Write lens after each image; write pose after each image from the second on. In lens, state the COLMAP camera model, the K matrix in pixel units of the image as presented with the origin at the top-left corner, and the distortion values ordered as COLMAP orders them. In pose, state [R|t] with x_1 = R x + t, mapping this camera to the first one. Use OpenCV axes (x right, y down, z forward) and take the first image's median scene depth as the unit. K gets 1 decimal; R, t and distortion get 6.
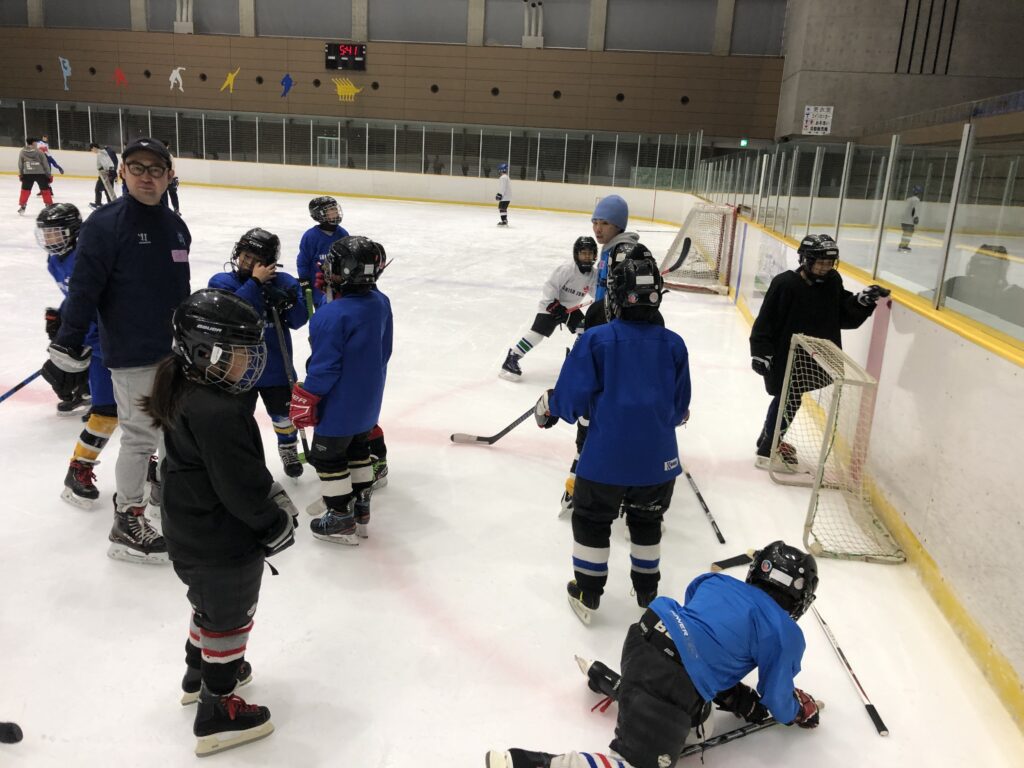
lens RADIAL K [[847.5, 0, 511.4], [0, 847.5, 379.4], [0, 0, 1]] dist [0.026953, 0.019012]
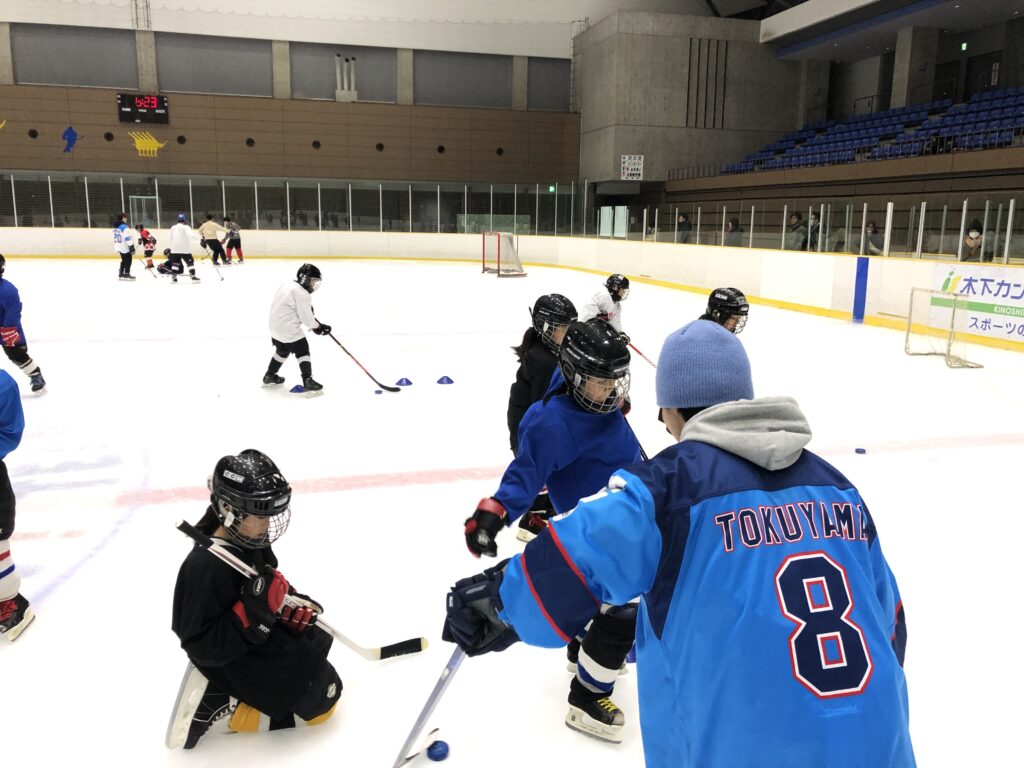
lens RADIAL K [[847.5, 0, 511.3], [0, 847.5, 379.0], [0, 0, 1]] dist [0.026953, 0.019012]
pose [[0.916020, -0.119111, 0.383041, -0.218485], [0.137303, 0.990319, -0.020399, -0.018474], [-0.376903, 0.071279, 0.923506, 0.024557]]
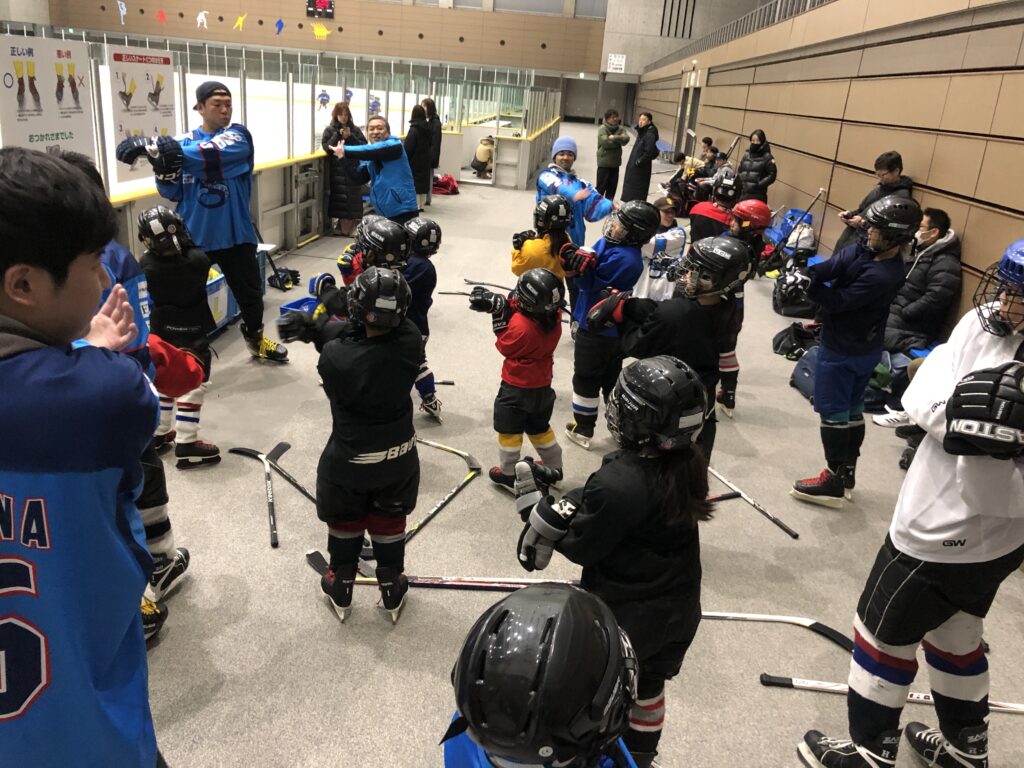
lens RADIAL K [[847.5, 0, 511.8], [0, 847.5, 376.7], [0, 0, 1]] dist [0.026953, 0.019012]
pose [[0.997285, -0.000592, 0.073642, 0.029697], [-0.005364, 0.996728, 0.080652, 0.141686], [-0.073448, -0.080828, 0.994018, -0.563718]]
